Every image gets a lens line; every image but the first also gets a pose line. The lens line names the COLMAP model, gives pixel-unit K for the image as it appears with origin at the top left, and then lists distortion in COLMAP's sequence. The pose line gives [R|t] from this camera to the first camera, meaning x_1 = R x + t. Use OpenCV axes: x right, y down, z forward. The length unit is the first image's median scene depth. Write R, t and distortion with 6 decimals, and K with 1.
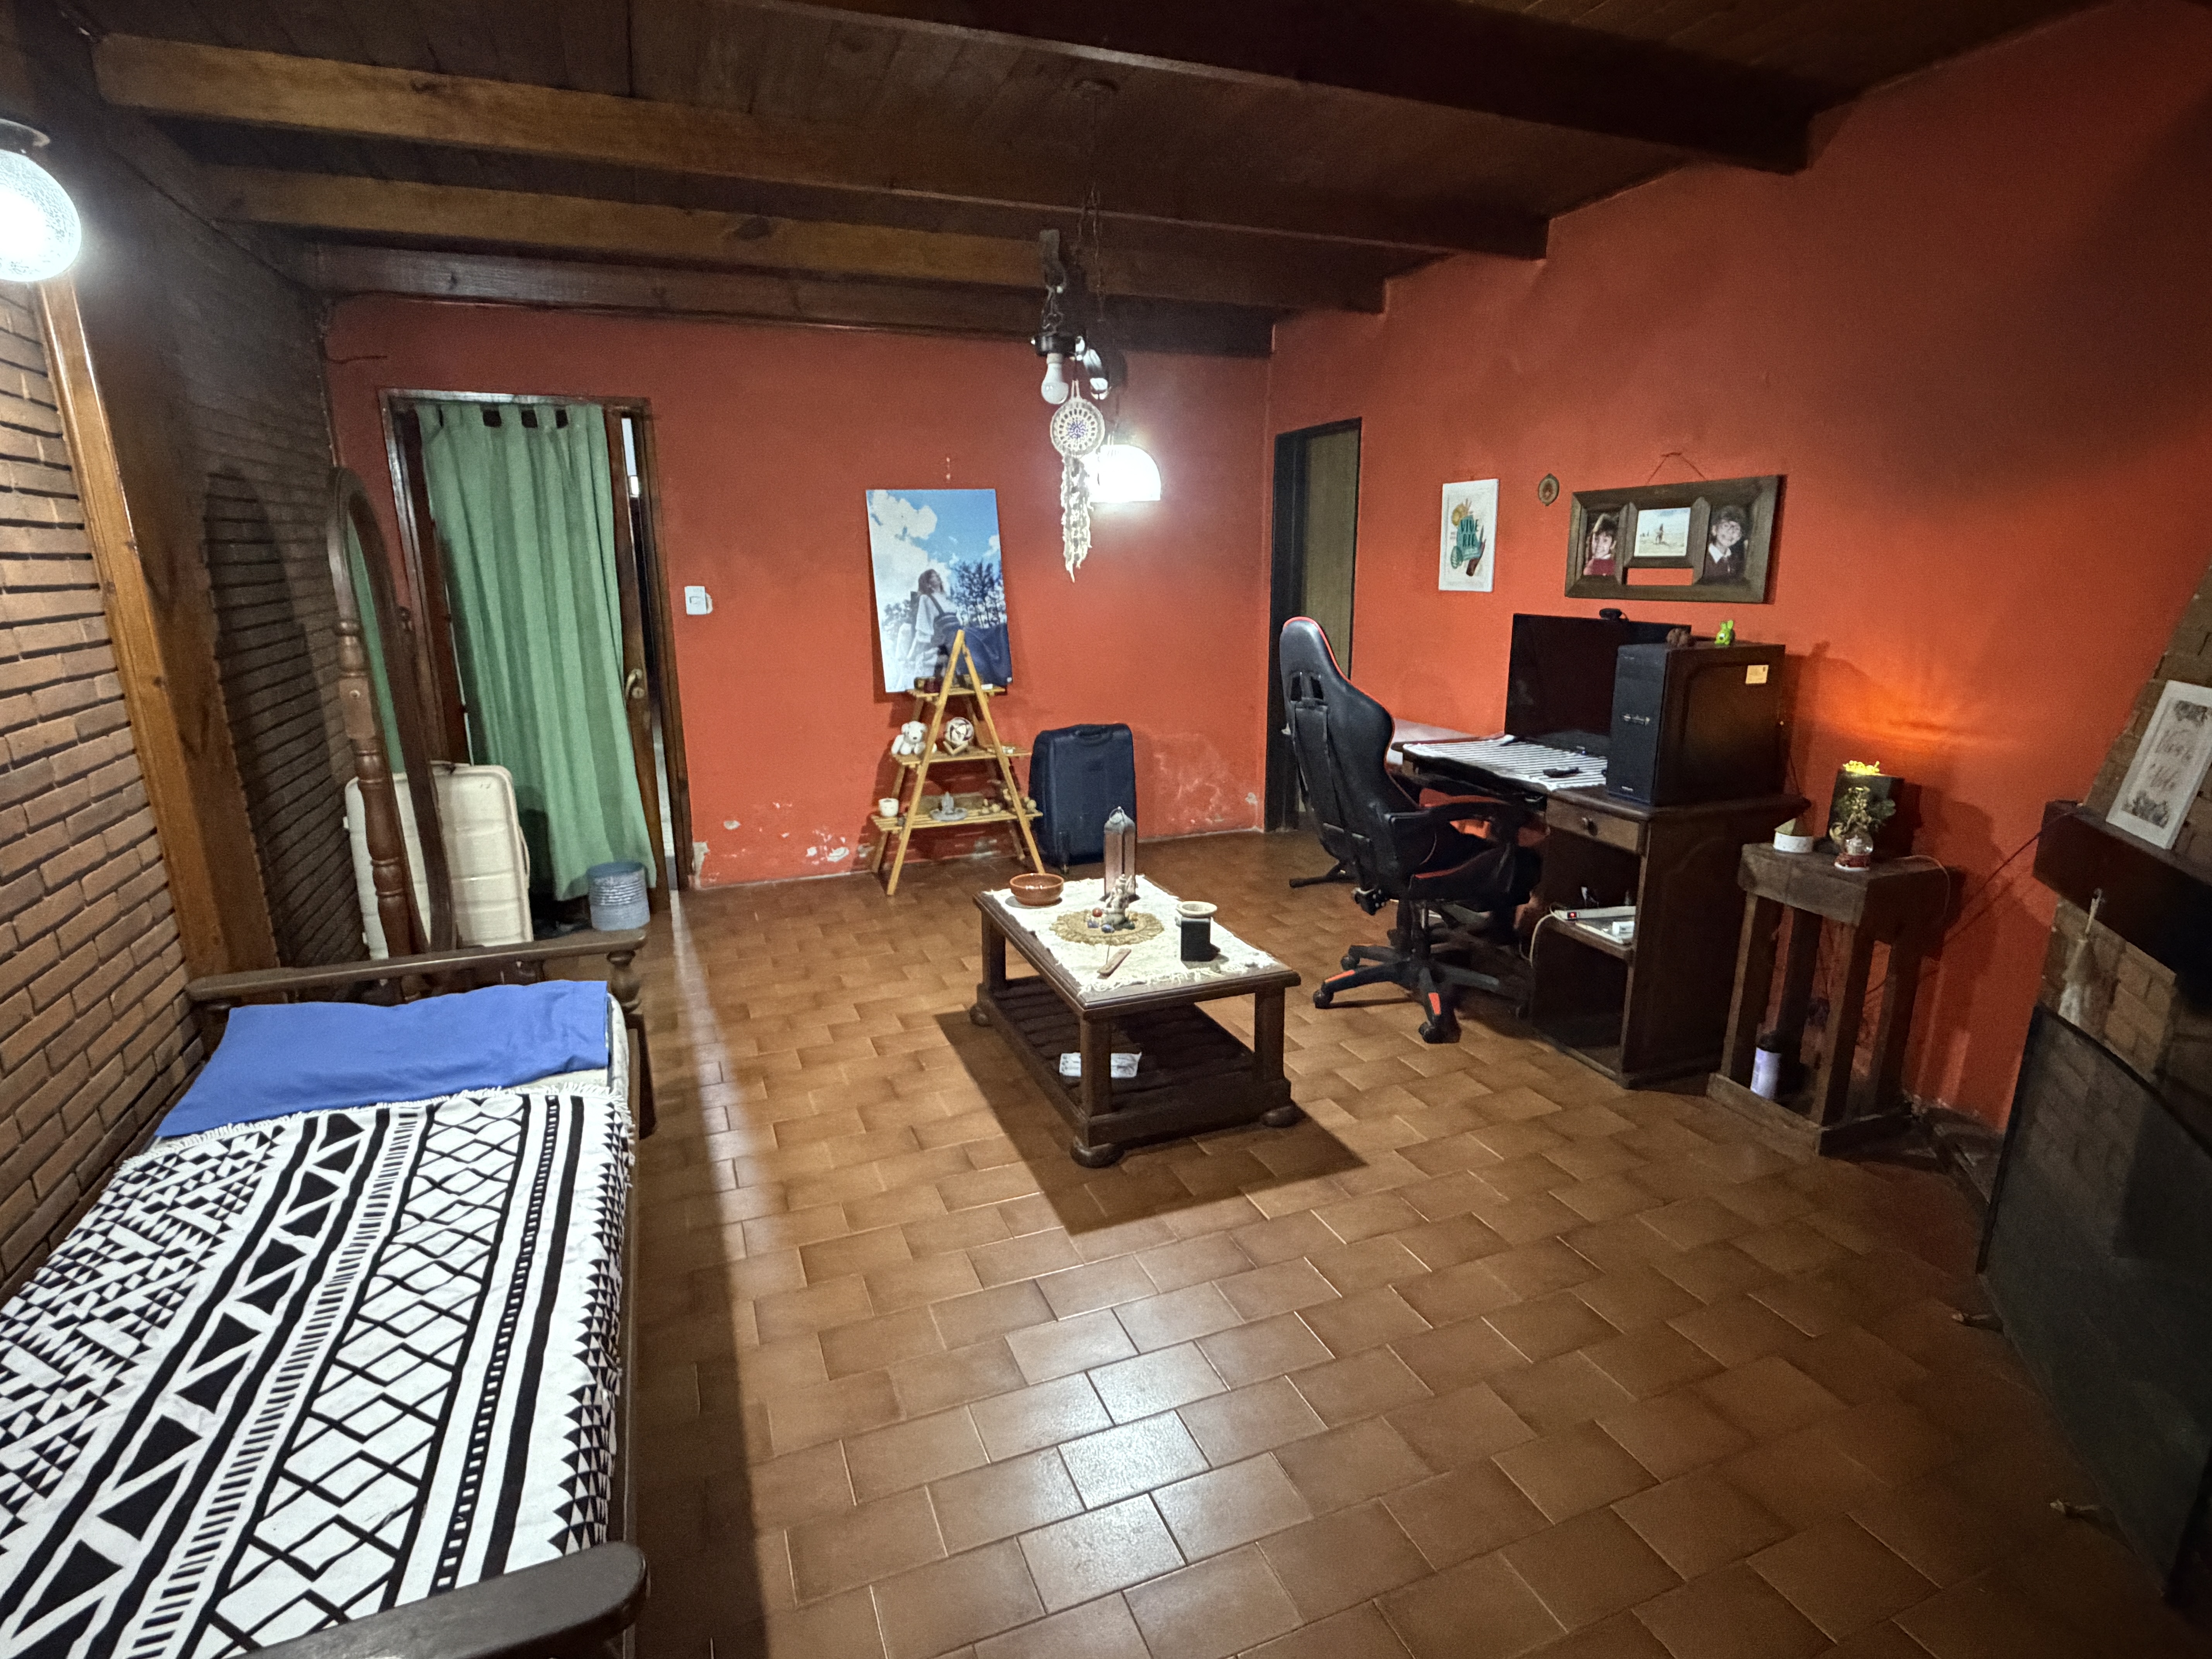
lens RADIAL K [[1133.4, 0, 1115.2], [0, 1133.4, 832.7], [0, 0, 1]] dist [-0.001599, 0.002507]
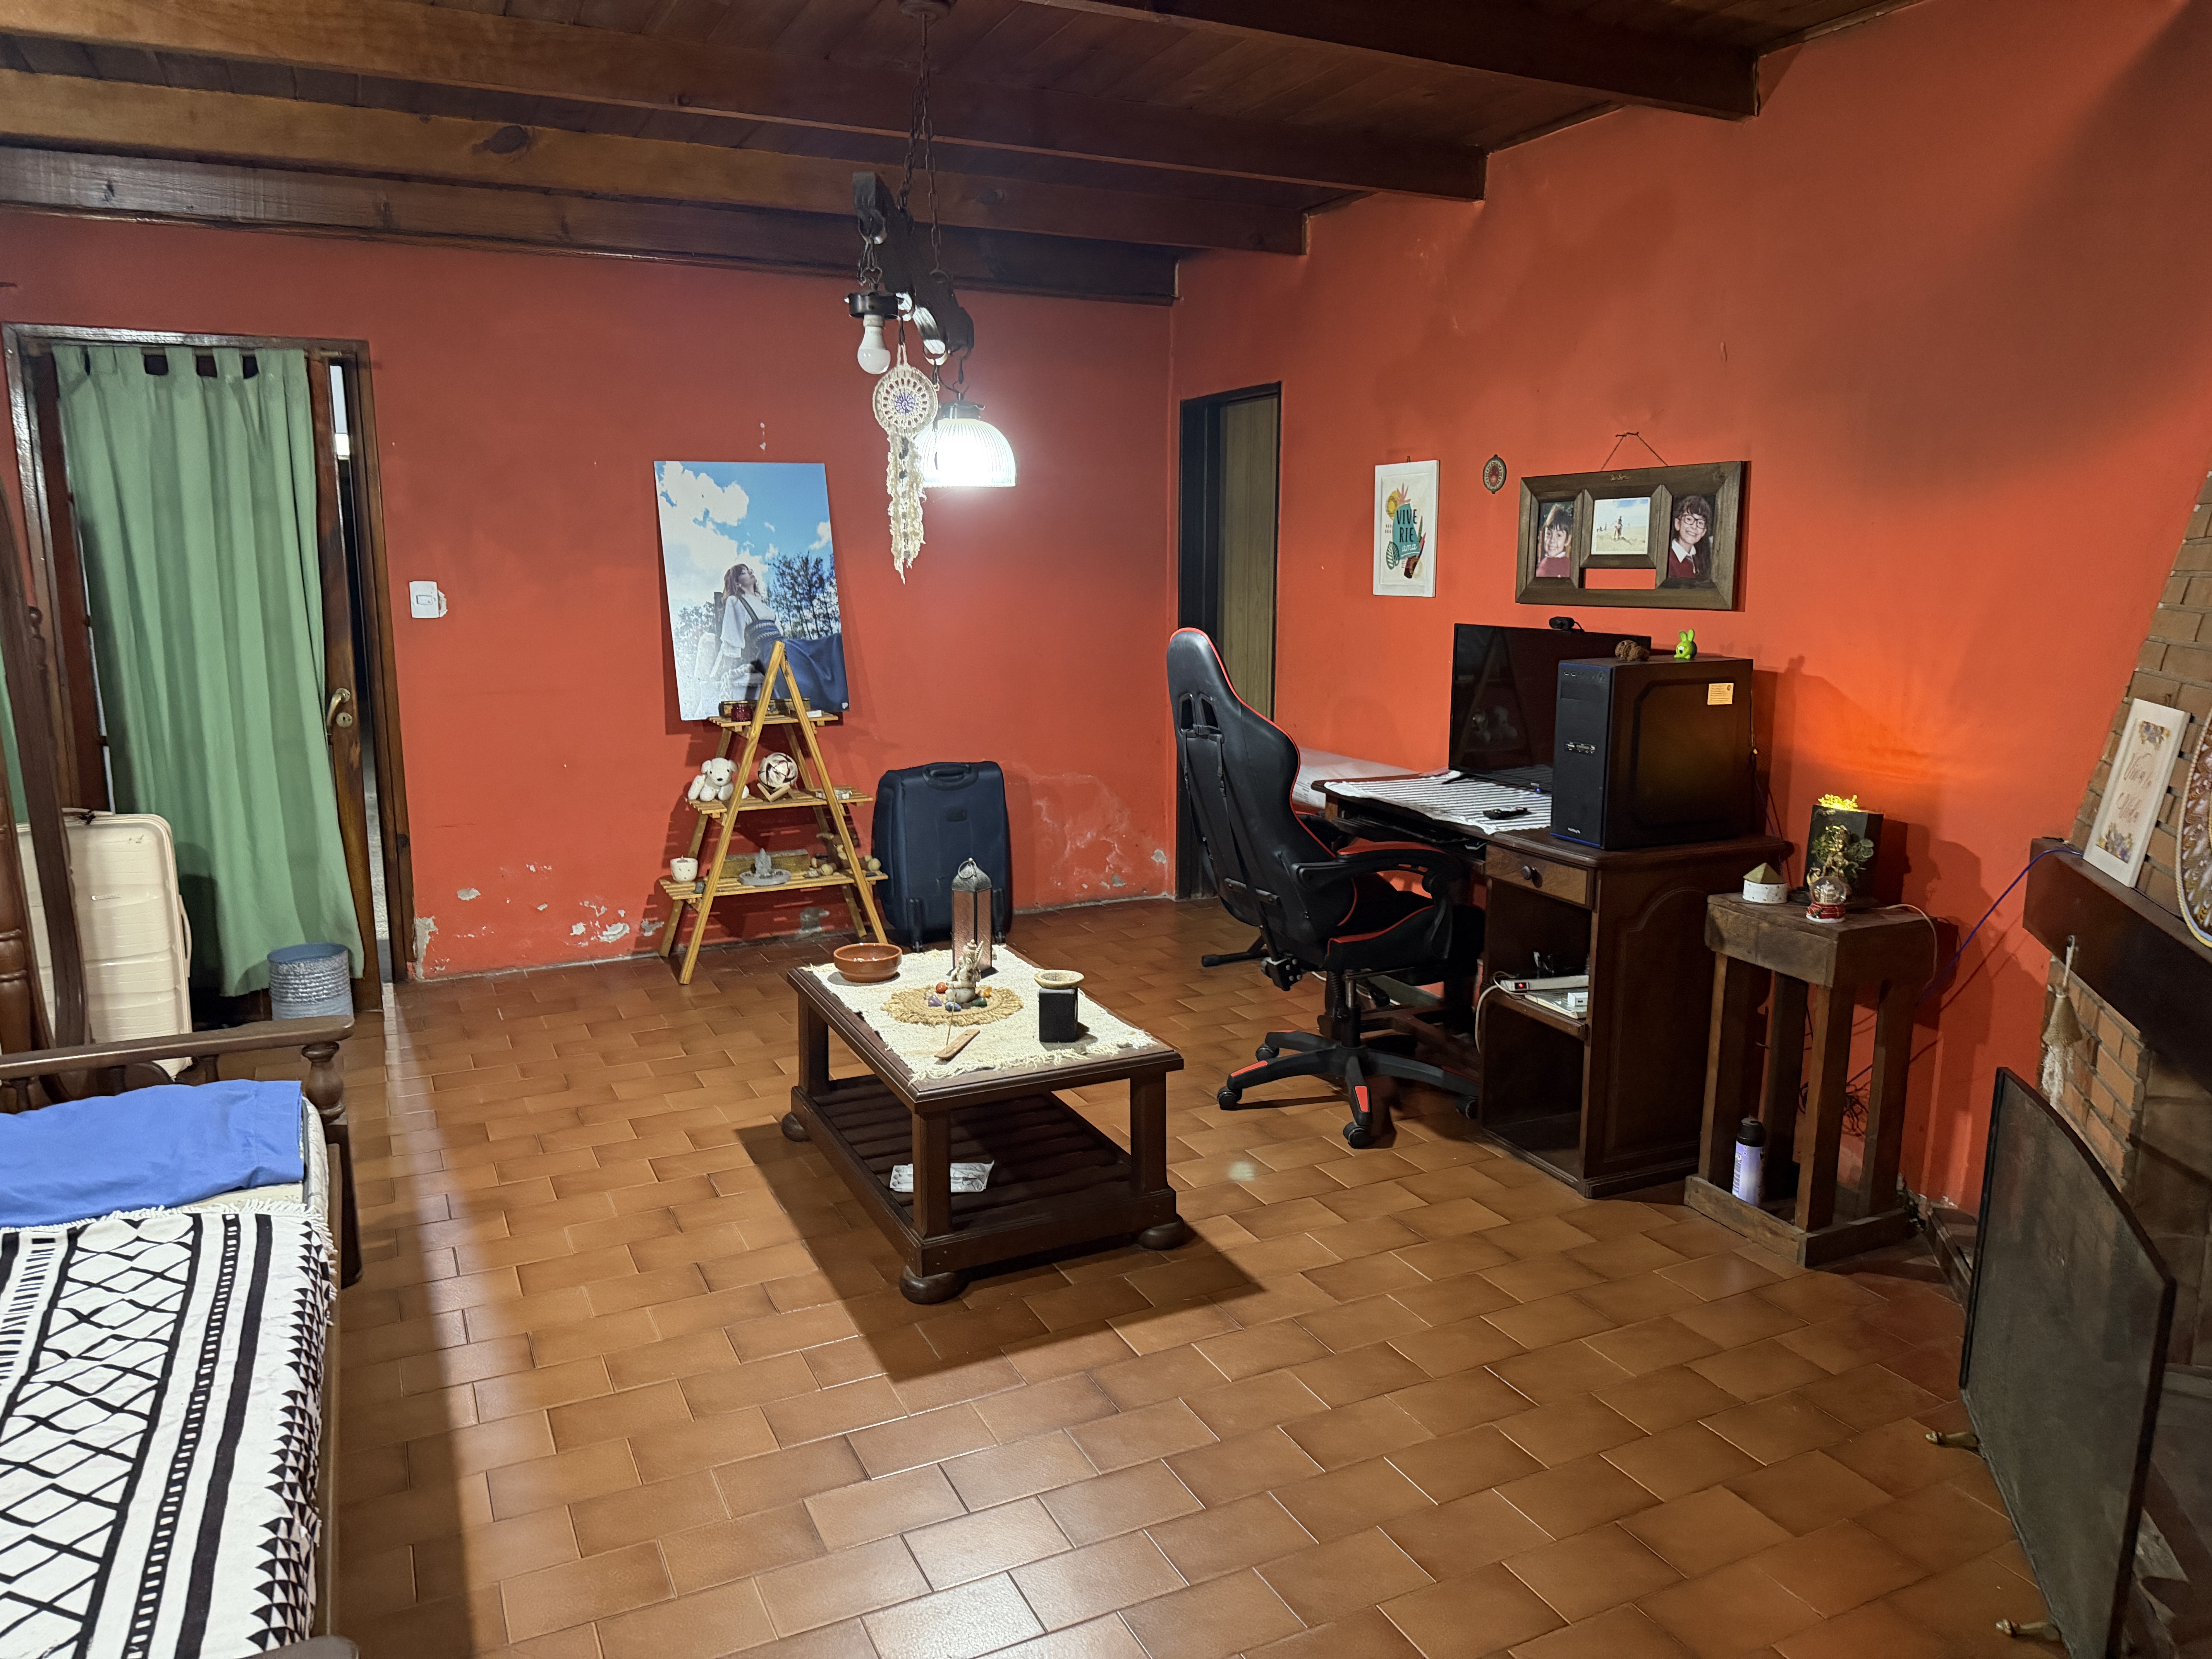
lens RADIAL K [[1556.2, 0, 1127.4], [0, 1556.2, 822.1], [0, 0, 1]] dist [0.050451, -0.053263]
pose [[0.997438, -0.005087, 0.071351, 0.040534], [0.009552, 0.998007, -0.062371, 0.023435], [-0.070891, 0.062892, 0.995499, -0.121890]]
